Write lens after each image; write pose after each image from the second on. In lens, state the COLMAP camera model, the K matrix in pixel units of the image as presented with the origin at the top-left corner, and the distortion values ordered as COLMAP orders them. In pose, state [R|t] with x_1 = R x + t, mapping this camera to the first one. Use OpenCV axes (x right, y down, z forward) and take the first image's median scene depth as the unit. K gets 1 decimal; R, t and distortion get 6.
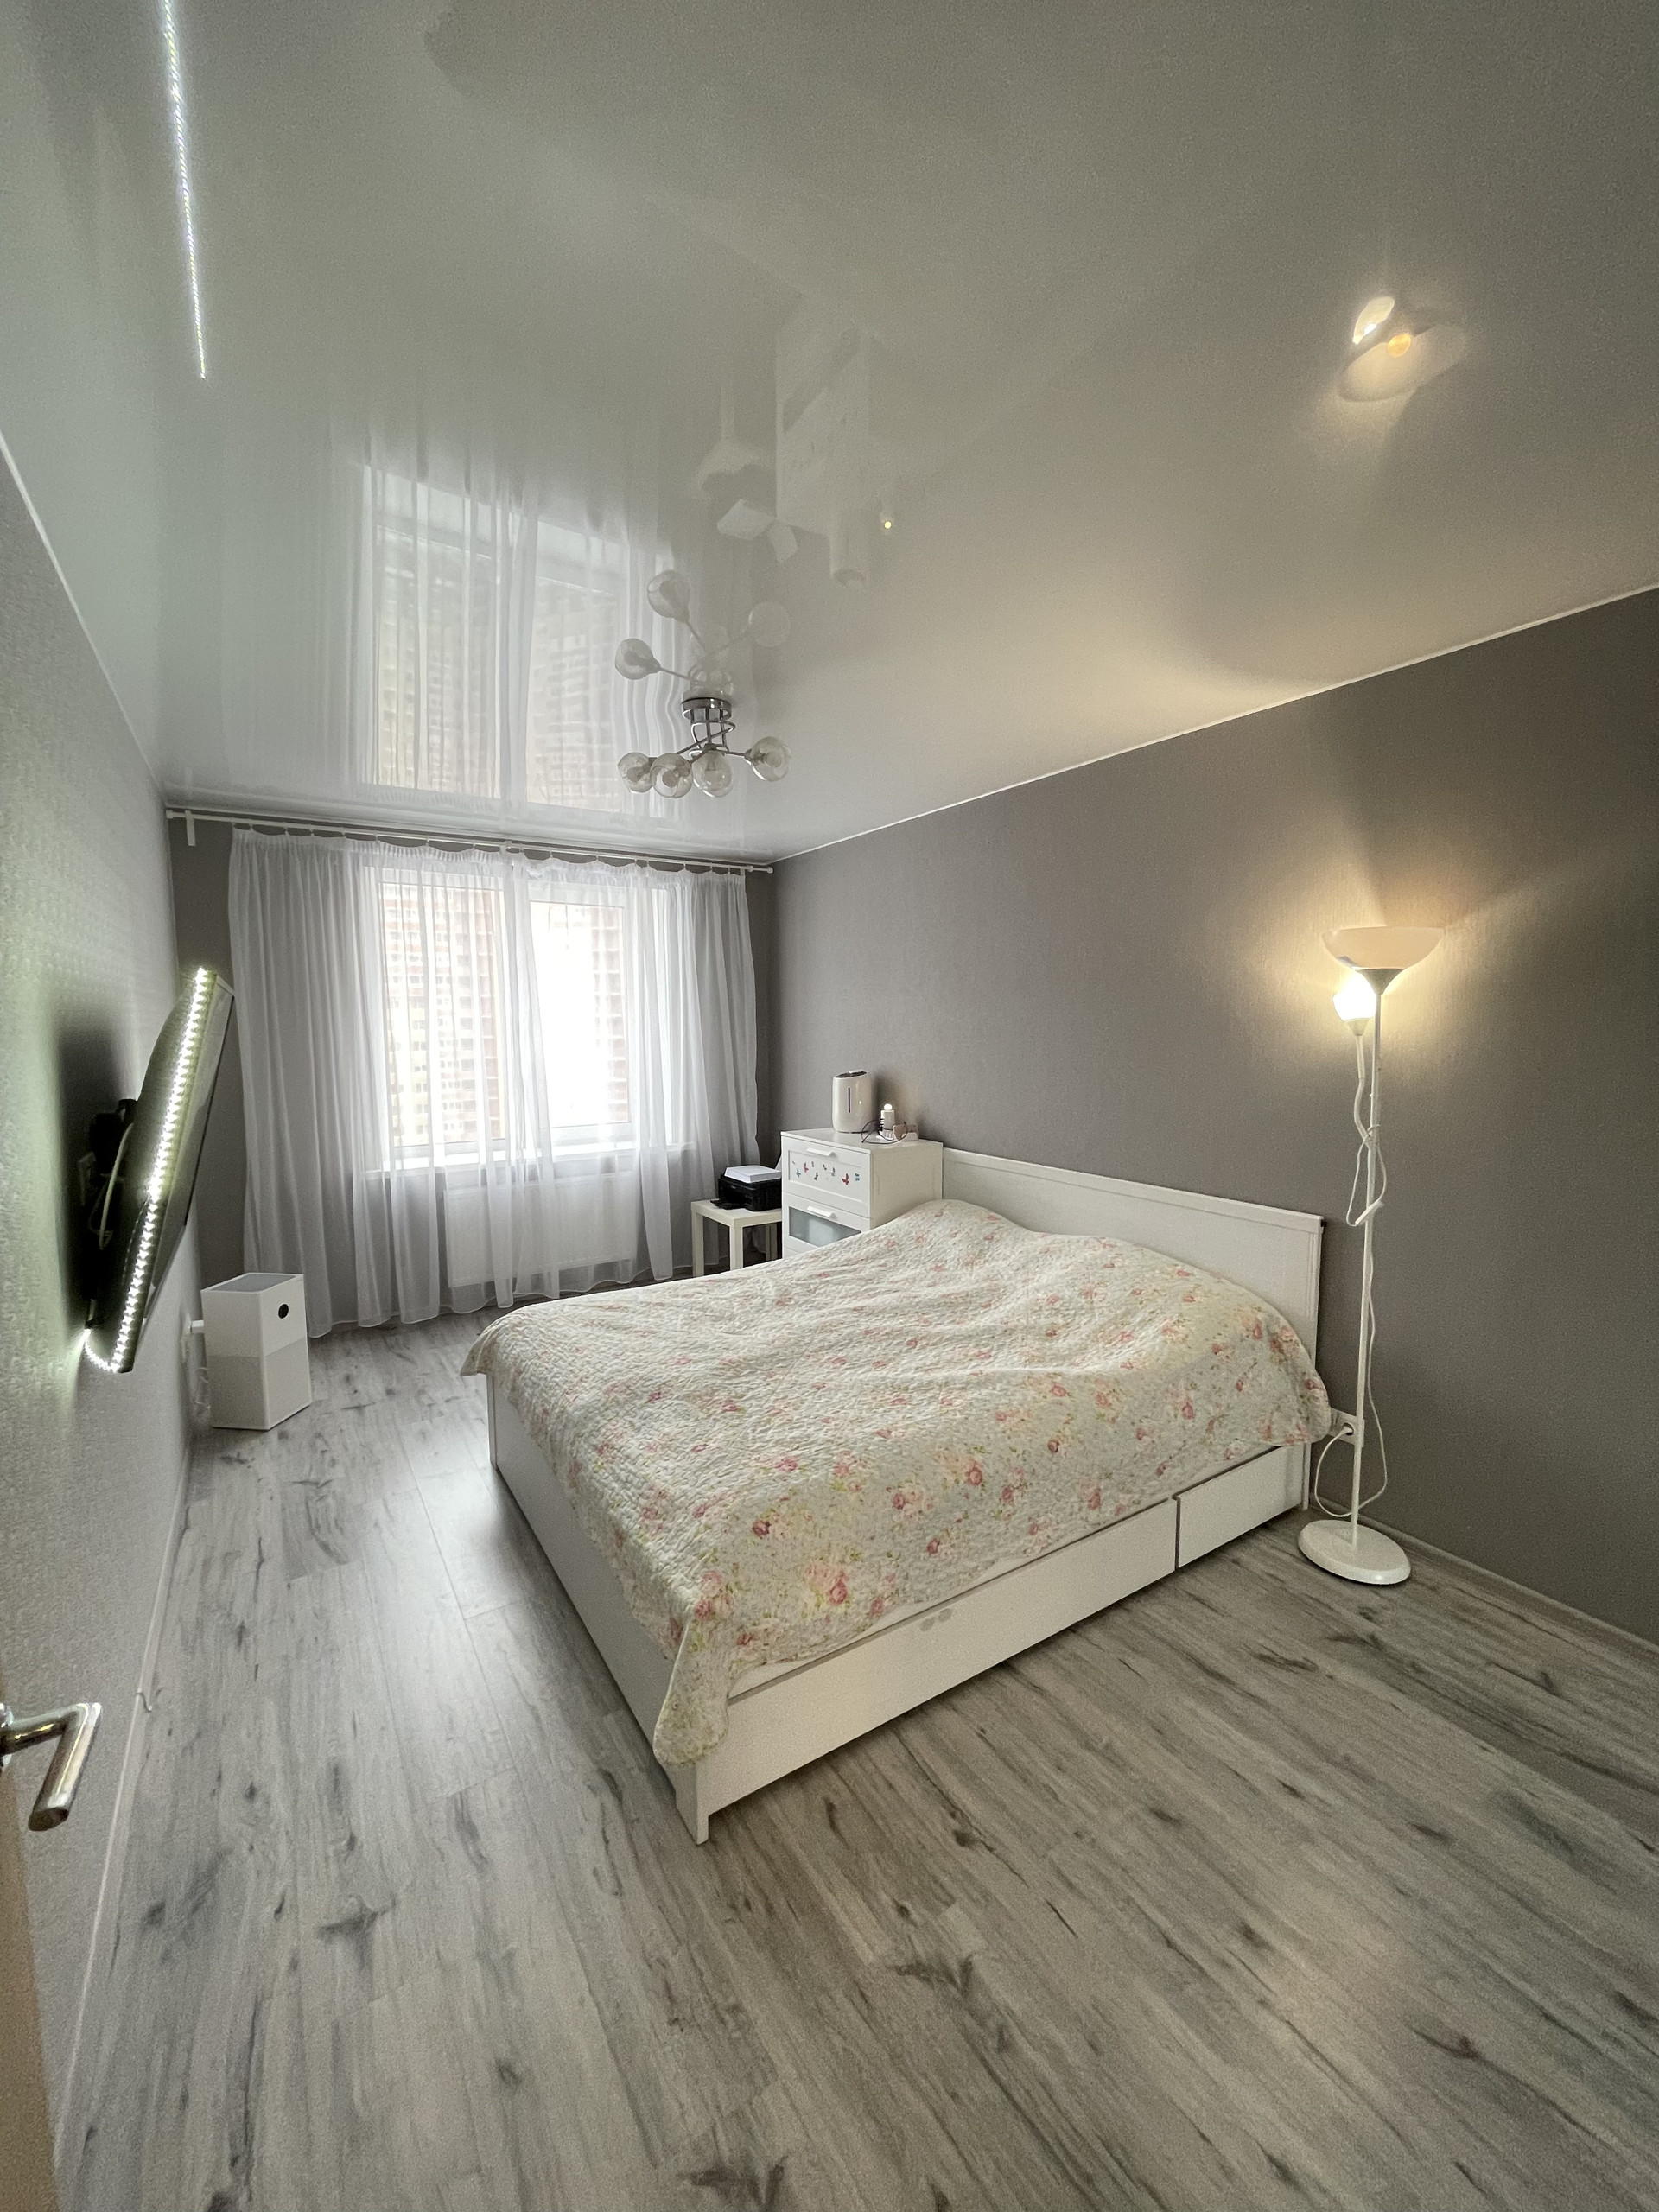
lens RADIAL K [[894.7, 0, 829.5], [0, 894.7, 1106.0], [0, 0, 1]] dist [0.002155, 0.001159]
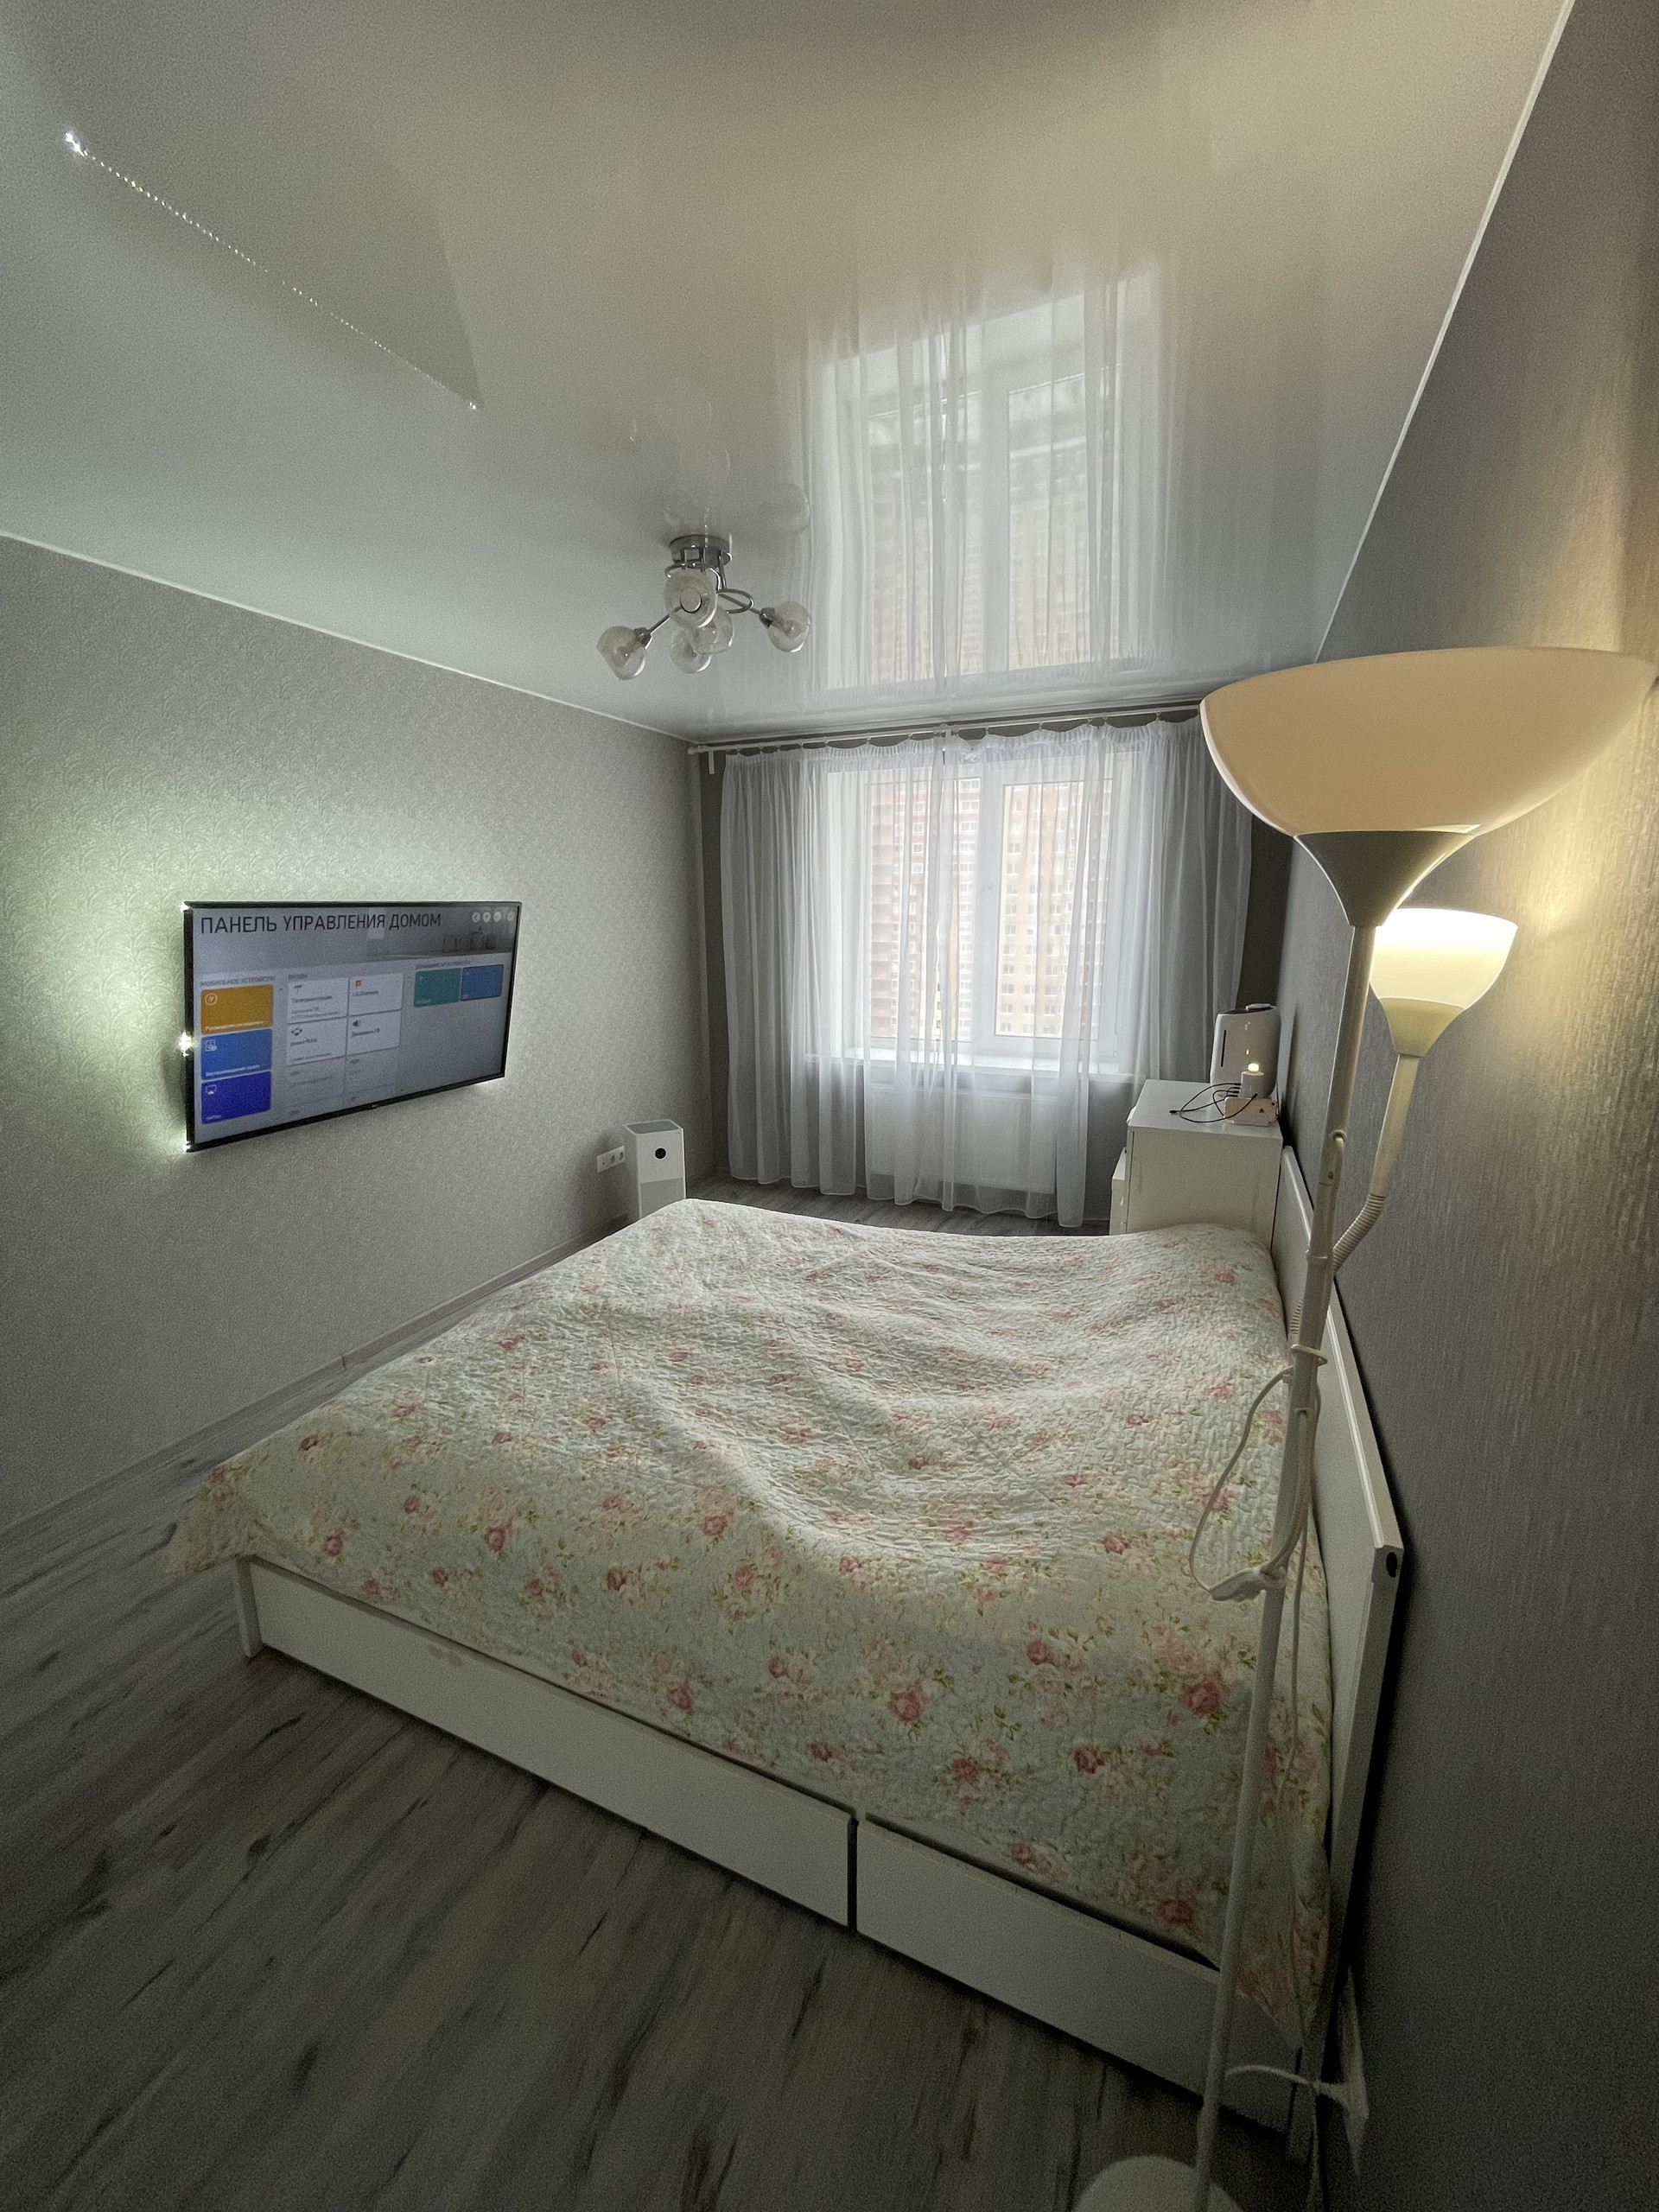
lens RADIAL K [[894.7, 0, 829.5], [0, 894.7, 1106.0], [0, 0, 1]] dist [0.002155, 0.001159]
pose [[0.551615, 0.187045, -0.812856, 0.621237], [-0.079114, 0.981871, 0.172250, -0.085665], [0.830339, -0.030707, 0.556412, 0.562088]]
